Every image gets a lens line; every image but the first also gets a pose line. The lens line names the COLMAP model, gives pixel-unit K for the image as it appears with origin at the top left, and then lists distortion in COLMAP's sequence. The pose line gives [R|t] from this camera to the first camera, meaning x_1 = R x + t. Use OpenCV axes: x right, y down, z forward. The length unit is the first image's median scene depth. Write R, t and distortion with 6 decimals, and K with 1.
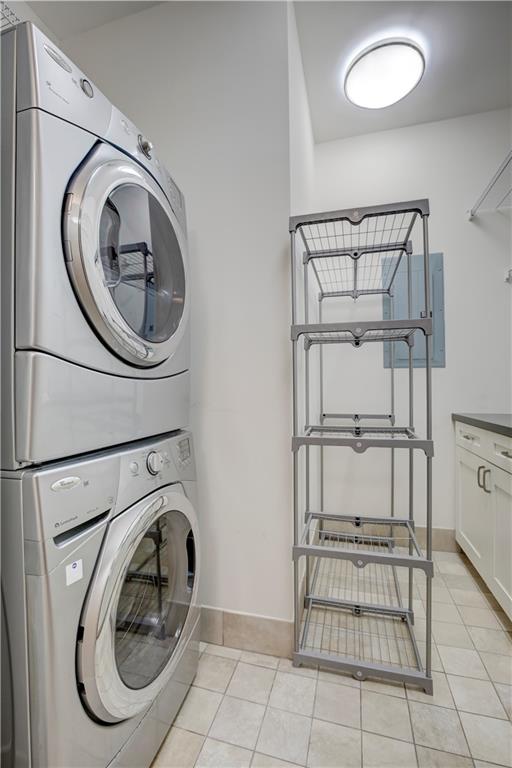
lens RADIAL K [[353.5, 0, 243.5], [0, 353.5, 382.9], [0, 0, 1]] dist [-0.040256, 0.008401]
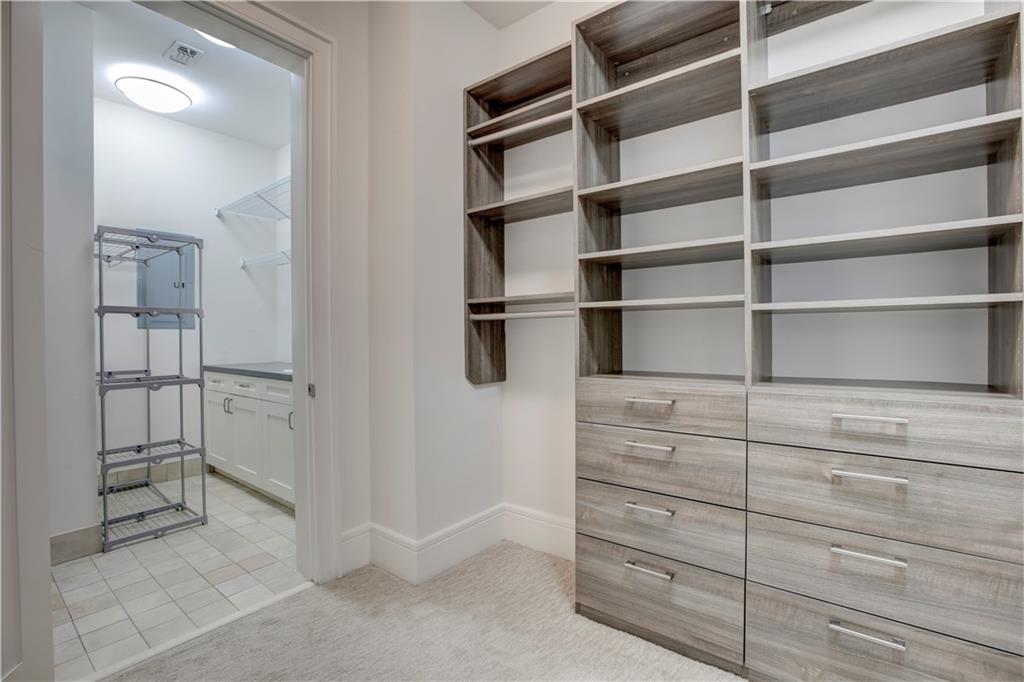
lens RADIAL K [[471.4, 0, 531.7], [0, 471.4, 334.5], [0, 0, 1]] dist [-0.040256, 0.008401]
pose [[0.344678, -0.001870, 0.938719, -0.798313], [-0.007160, 0.999964, 0.004621, -0.057243], [-0.938694, -0.008314, 0.344652, -1.001052]]
